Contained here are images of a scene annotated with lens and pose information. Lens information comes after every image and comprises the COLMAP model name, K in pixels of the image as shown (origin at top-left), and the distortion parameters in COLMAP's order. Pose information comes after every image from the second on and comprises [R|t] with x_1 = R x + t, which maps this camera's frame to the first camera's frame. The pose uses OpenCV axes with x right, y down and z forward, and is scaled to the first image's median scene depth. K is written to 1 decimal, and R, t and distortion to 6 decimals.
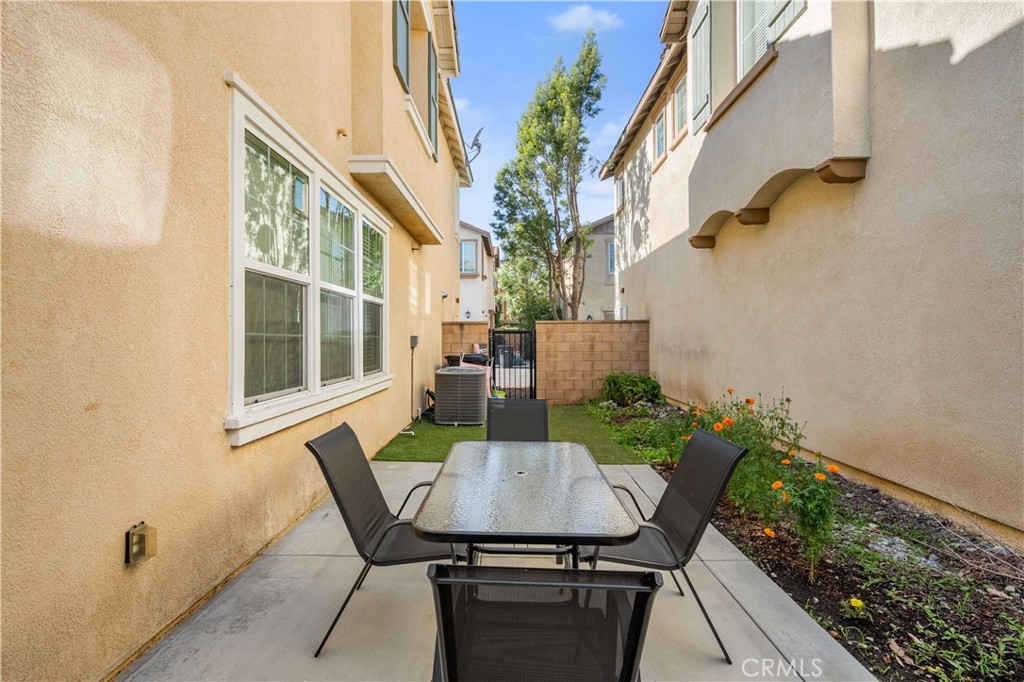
lens RADIAL K [[464.1, 0, 512.3], [0, 464.1, 339.4], [0, 0, 1]] dist [-0.019159, 0.000029]
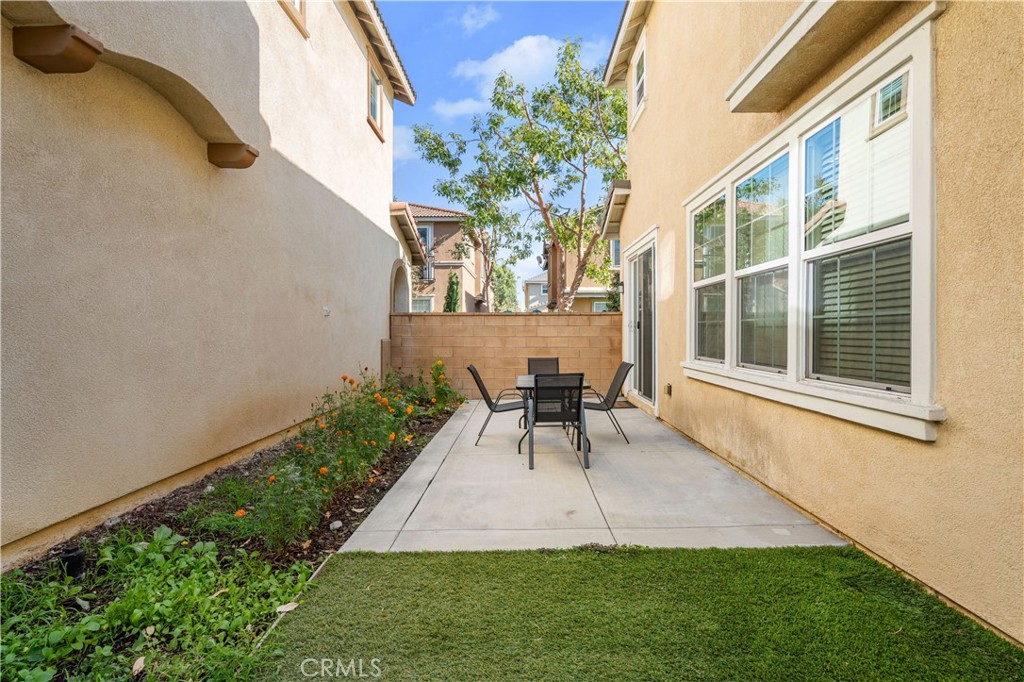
lens RADIAL K [[464.1, 0, 511.3], [0, 464.1, 337.9], [0, 0, 1]] dist [-0.019159, 0.000029]
pose [[-0.999768, 0.004514, 0.021069, 0.100405], [0.004878, 0.999839, 0.017260, 0.010365], [-0.020988, 0.017359, -0.999629, 1.977377]]
